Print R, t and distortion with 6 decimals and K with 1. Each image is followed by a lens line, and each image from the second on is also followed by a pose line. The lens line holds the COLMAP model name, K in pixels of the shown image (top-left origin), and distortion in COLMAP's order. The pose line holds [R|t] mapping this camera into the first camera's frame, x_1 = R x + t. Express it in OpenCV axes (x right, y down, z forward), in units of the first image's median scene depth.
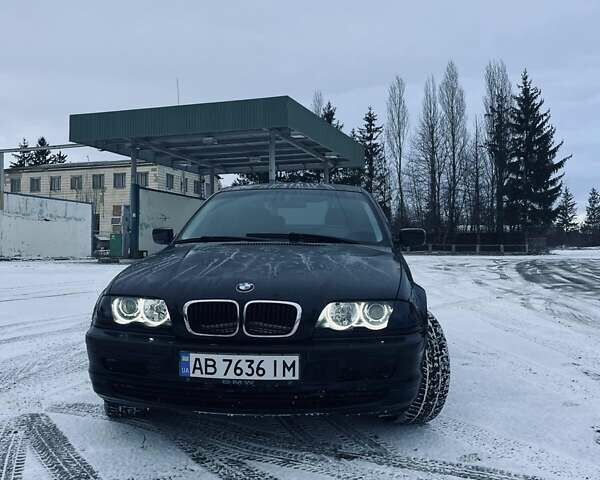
lens RADIAL K [[602.3, 0, 299.3], [0, 602.3, 238.9], [0, 0, 1]] dist [0.033911, 0.000000]
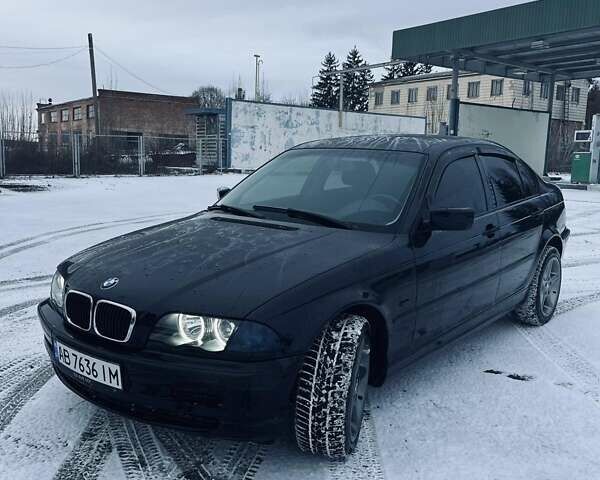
lens RADIAL K [[602.3, 0, 297.3], [0, 602.3, 241.9], [0, 0, 1]] dist [0.033911, 0.000000]
pose [[0.825383, 0.098009, -0.556000, 0.080034], [-0.010153, 0.987234, 0.158954, -0.016581], [0.564481, -0.125553, 0.815841, 0.043624]]
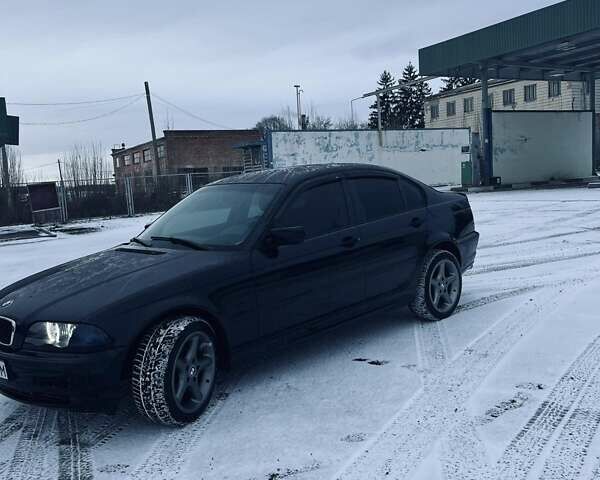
lens RADIAL K [[602.3, 0, 300.8], [0, 602.3, 243.1], [0, 0, 1]] dist [0.033911, 0.000000]
pose [[0.754556, 0.018511, -0.655974, 0.146539], [0.081089, 0.989311, 0.121193, -0.018680], [0.651206, -0.144640, 0.744990, 0.050668]]
